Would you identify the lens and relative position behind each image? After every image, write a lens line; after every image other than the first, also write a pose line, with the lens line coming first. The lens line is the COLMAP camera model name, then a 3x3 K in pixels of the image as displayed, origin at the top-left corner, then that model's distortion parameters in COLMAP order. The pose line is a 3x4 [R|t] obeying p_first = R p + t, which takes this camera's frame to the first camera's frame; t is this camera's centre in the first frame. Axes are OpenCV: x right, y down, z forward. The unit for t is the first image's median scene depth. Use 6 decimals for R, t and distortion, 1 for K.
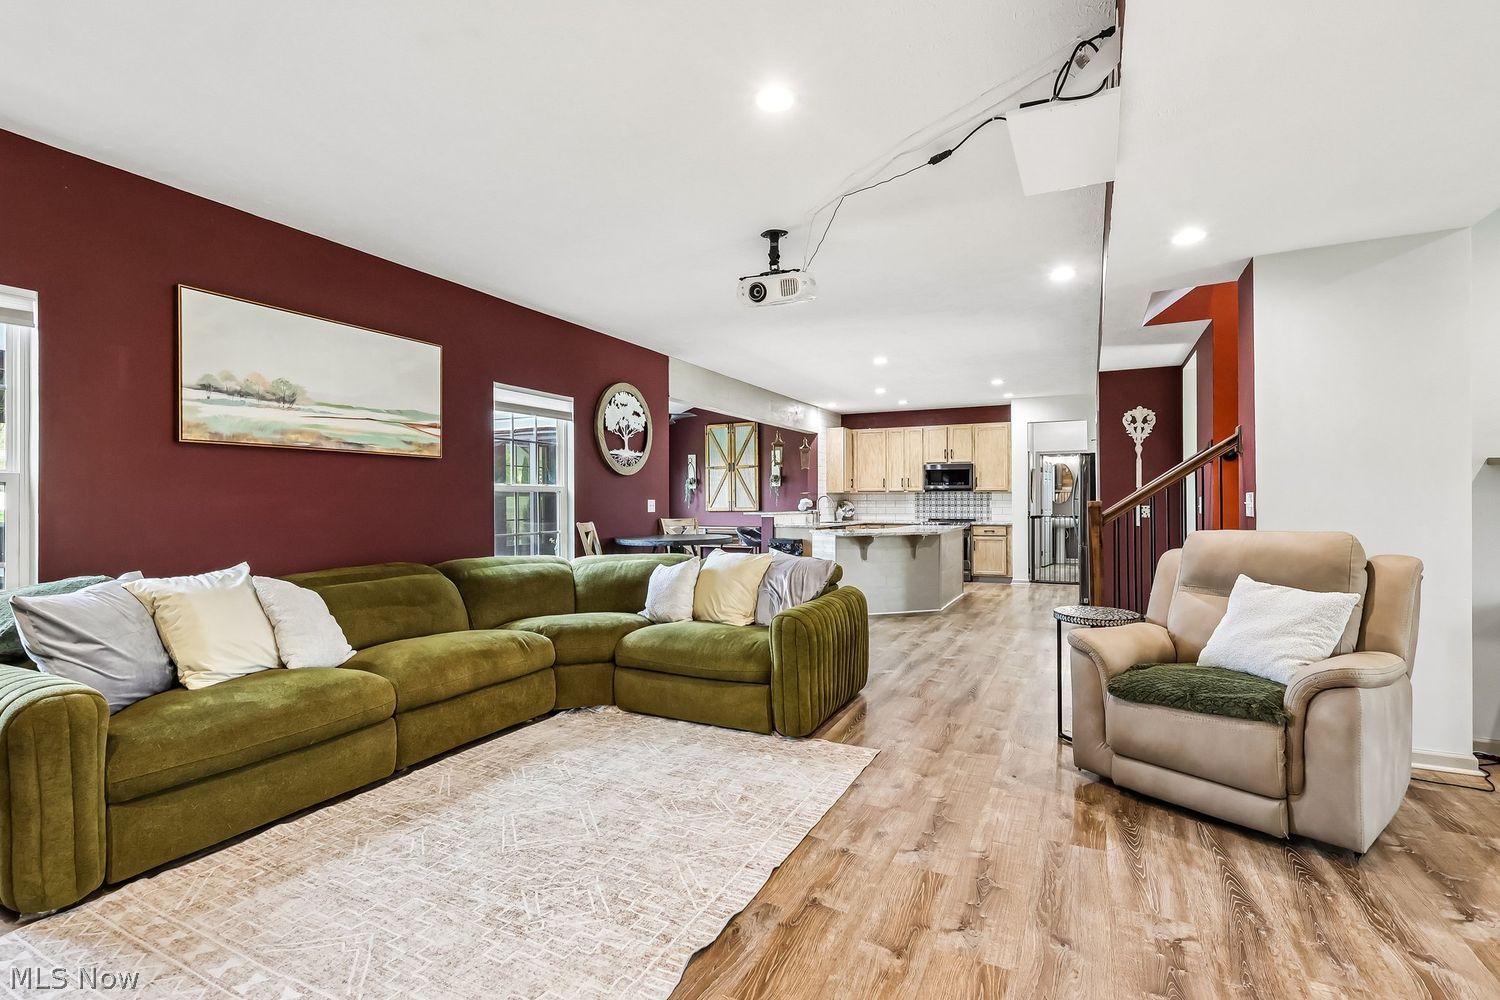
lens RADIAL K [[699.5, 0, 743.4], [0, 699.5, 493.1], [0, 0, 1]] dist [-0.003912, 0.000615]
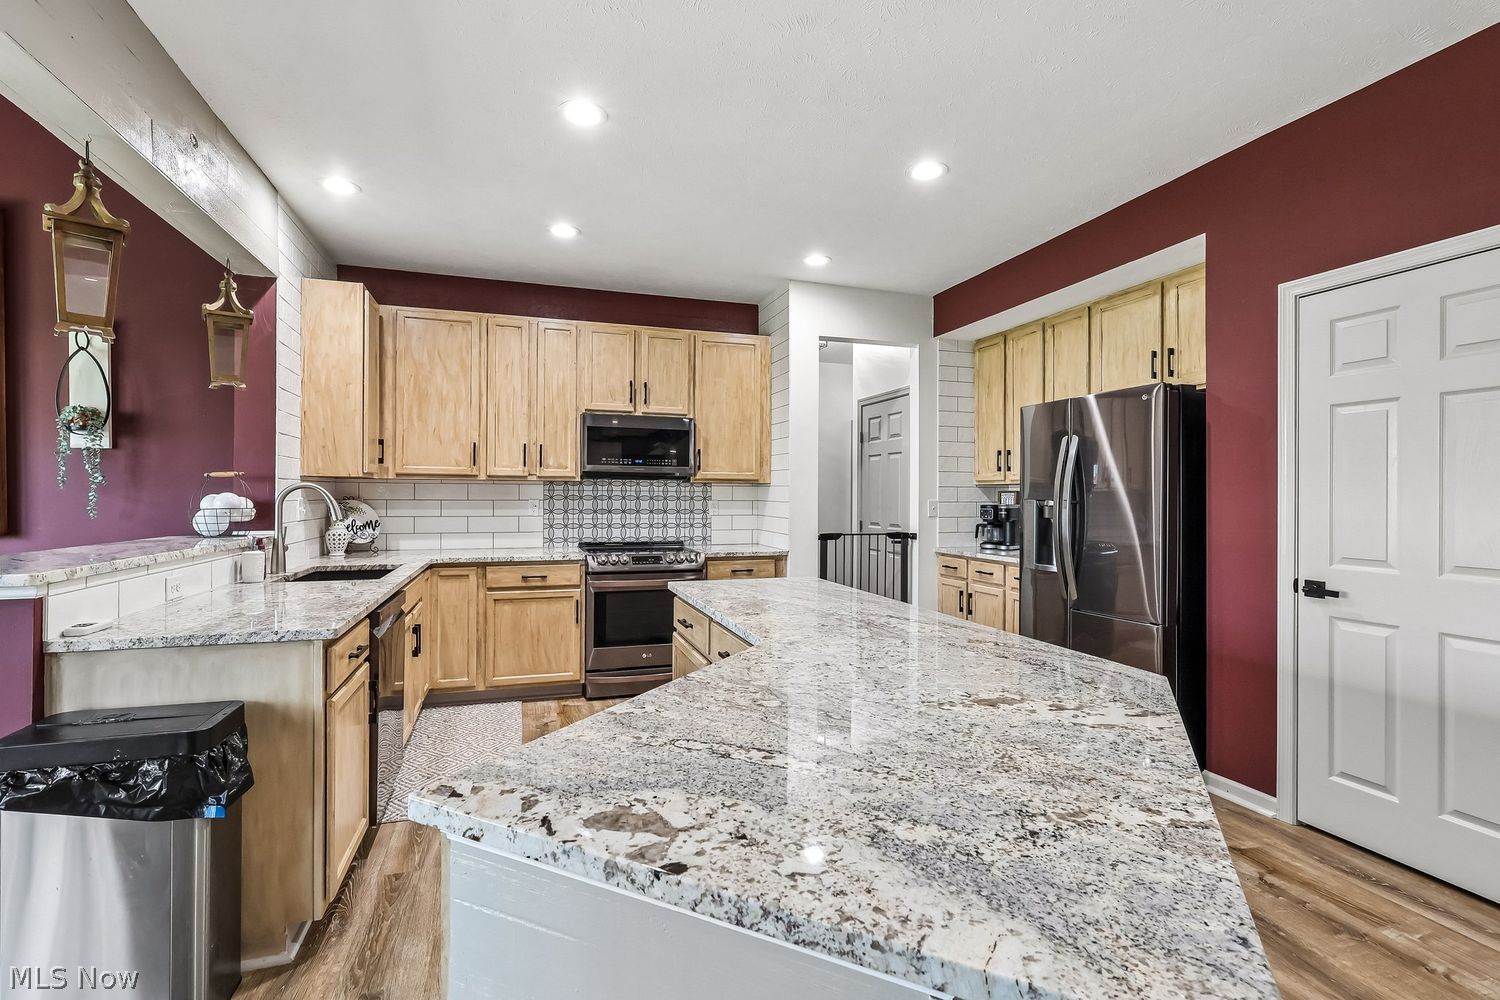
lens RADIAL K [[699.5, 0, 754.8], [0, 699.5, 497.0], [0, 0, 1]] dist [-0.003912, 0.000615]
pose [[0.705923, 0.007069, 0.708253, 0.038248], [-0.014437, 0.999886, 0.004410, 0.005325], [-0.708141, -0.013338, 0.705945, 0.628071]]
